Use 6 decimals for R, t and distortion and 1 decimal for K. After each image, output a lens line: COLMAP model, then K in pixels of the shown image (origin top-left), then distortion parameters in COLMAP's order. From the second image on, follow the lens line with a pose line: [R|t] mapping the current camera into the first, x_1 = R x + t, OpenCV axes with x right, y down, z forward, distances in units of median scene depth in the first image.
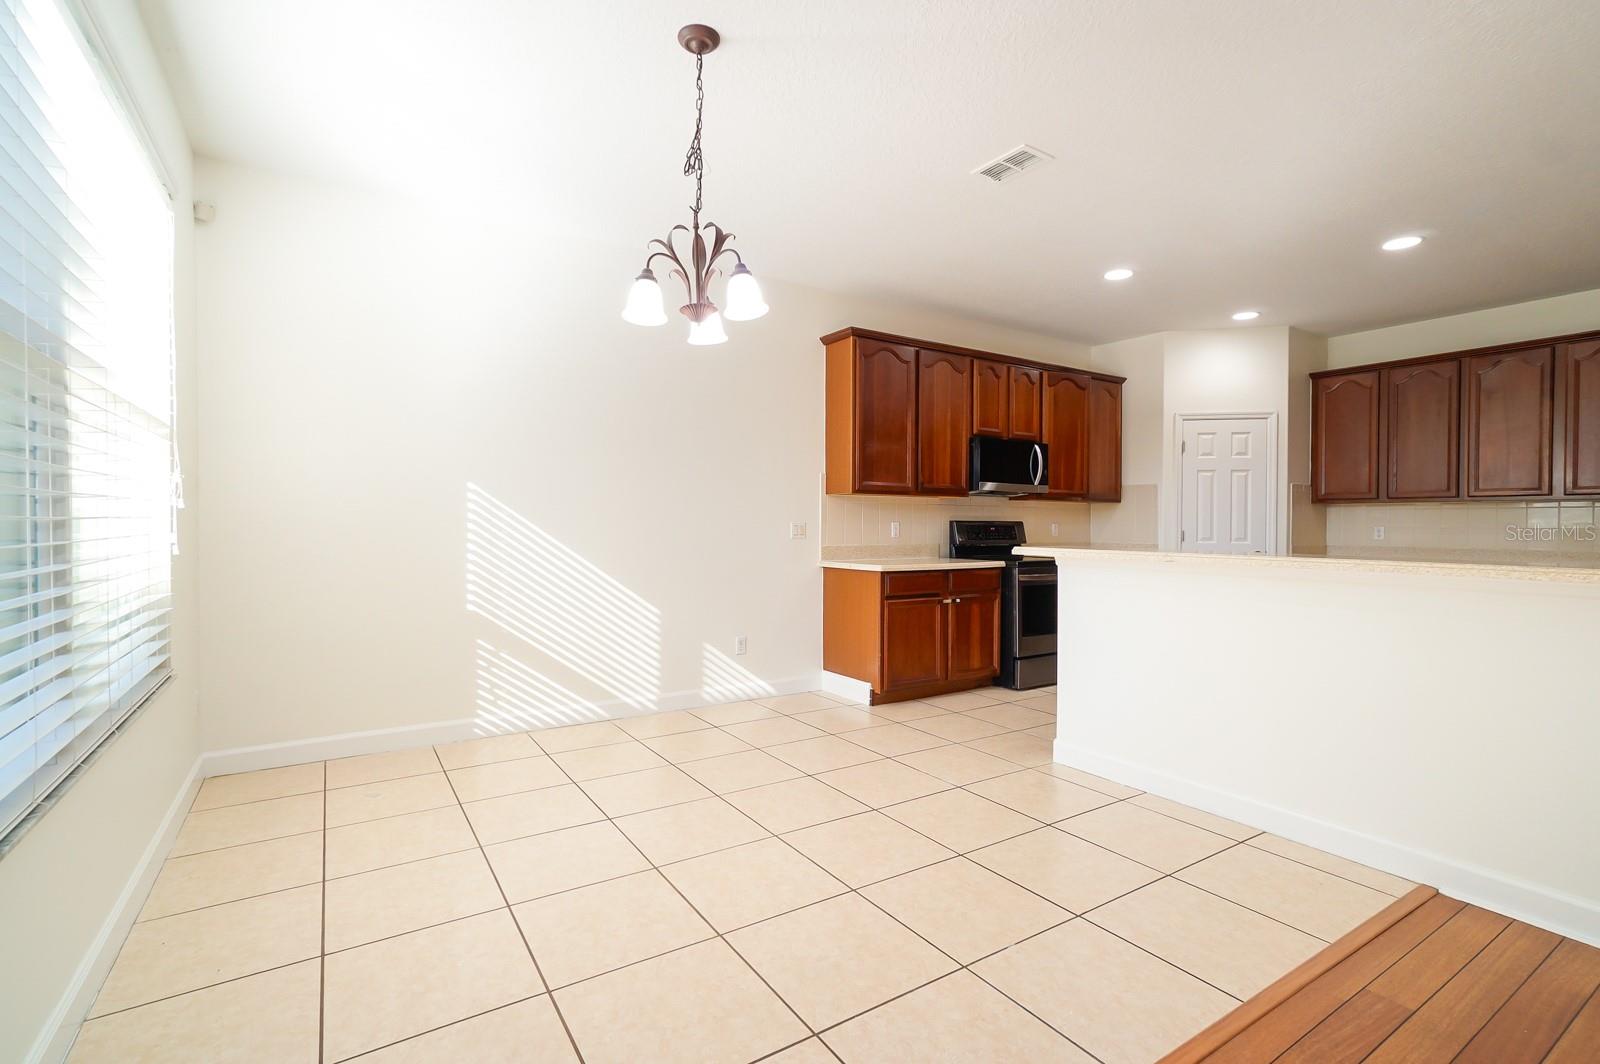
lens RADIAL K [[710.0, 0, 766.2], [0, 710.0, 532.8], [0, 0, 1]] dist [-0.021095, 0.000049]
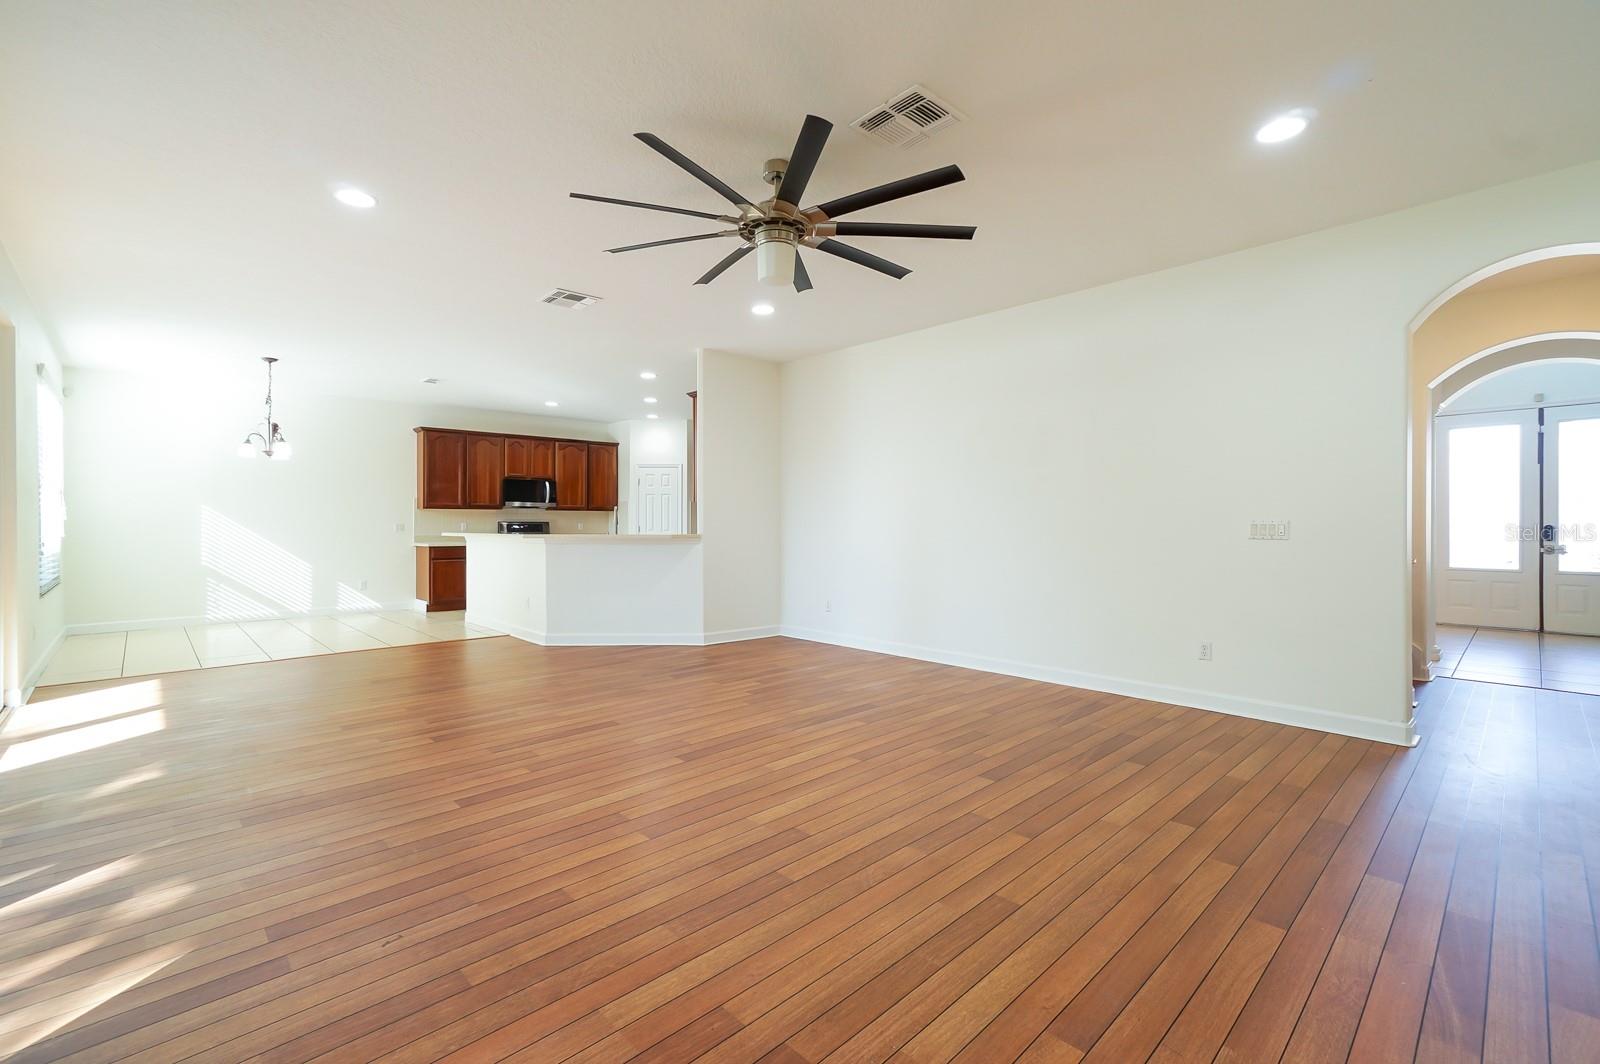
lens RADIAL K [[717.0, 0, 746.2], [0, 717.0, 535.2], [0, 0, 1]] dist [-0.000807, 0.004636]
pose [[0.988488, -0.007951, 0.151093, 0.692292], [0.007212, 0.999959, 0.005439, 0.014750], [-0.151130, -0.004287, 0.988505, -1.106256]]
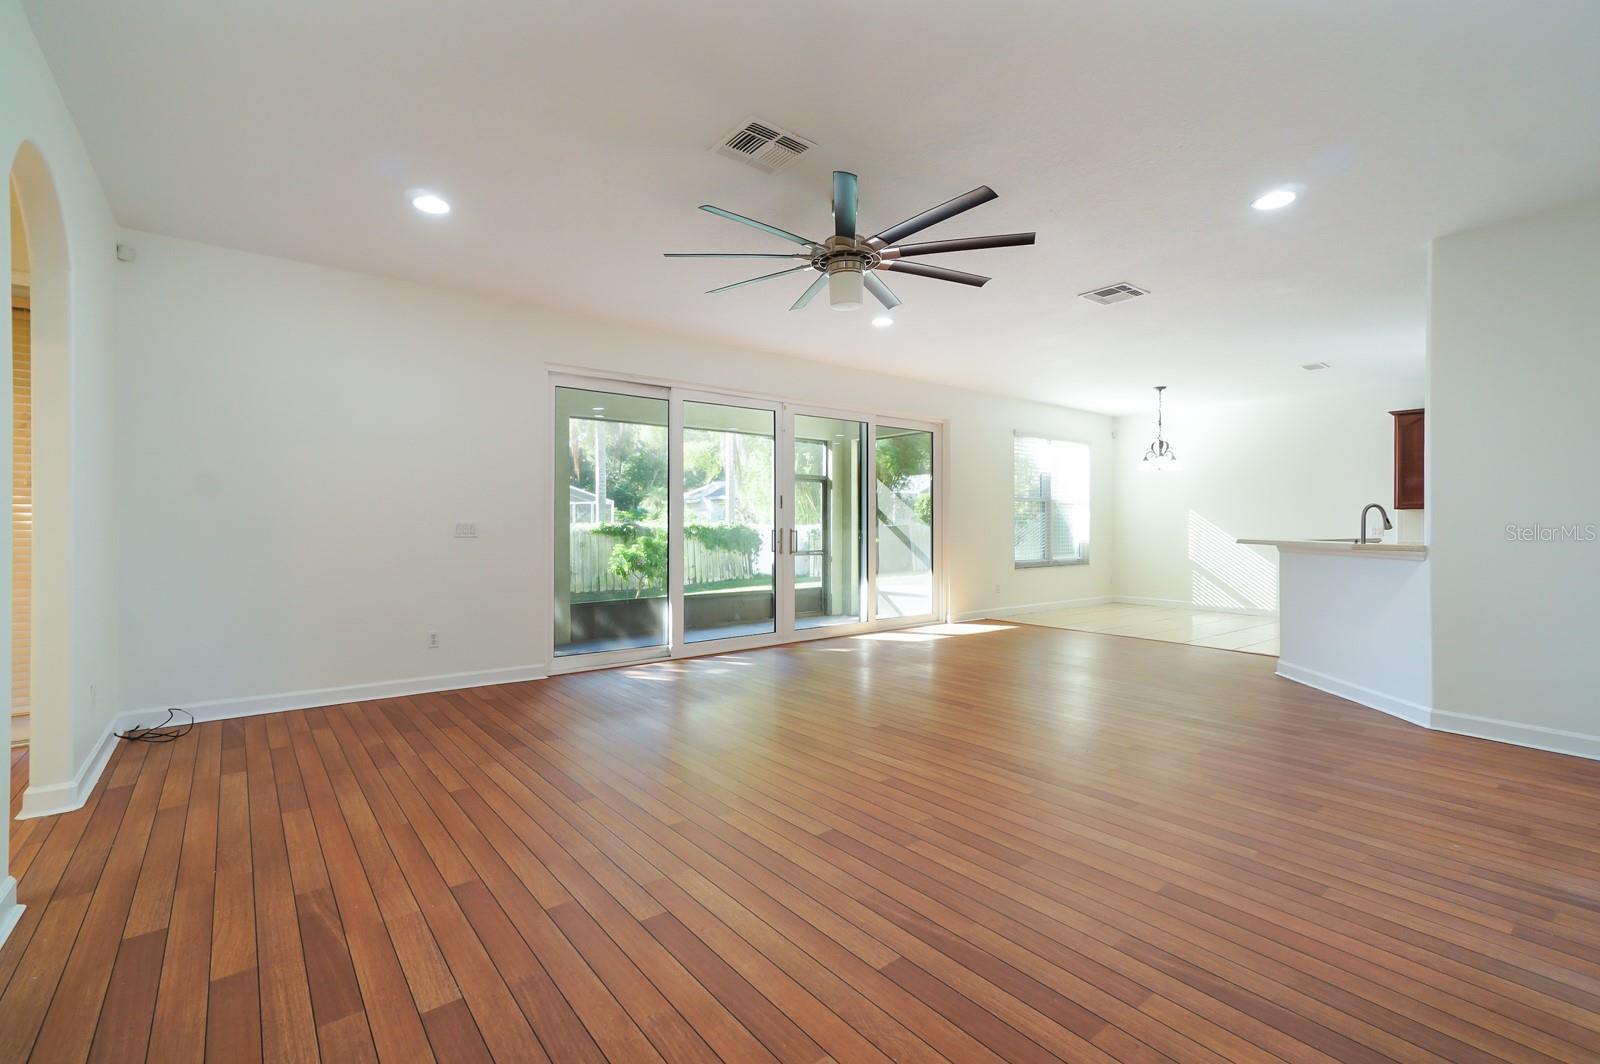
lens RADIAL K [[694.7, 0, 796.1], [0, 694.7, 524.5], [0, 0, 1]] dist [-0.000994, 0.000136]
pose [[0.090450, -0.005545, -0.995886, 1.560984], [-0.012956, 0.999893, -0.006744, 0.012810], [0.995817, 0.013512, 0.090369, -0.545202]]
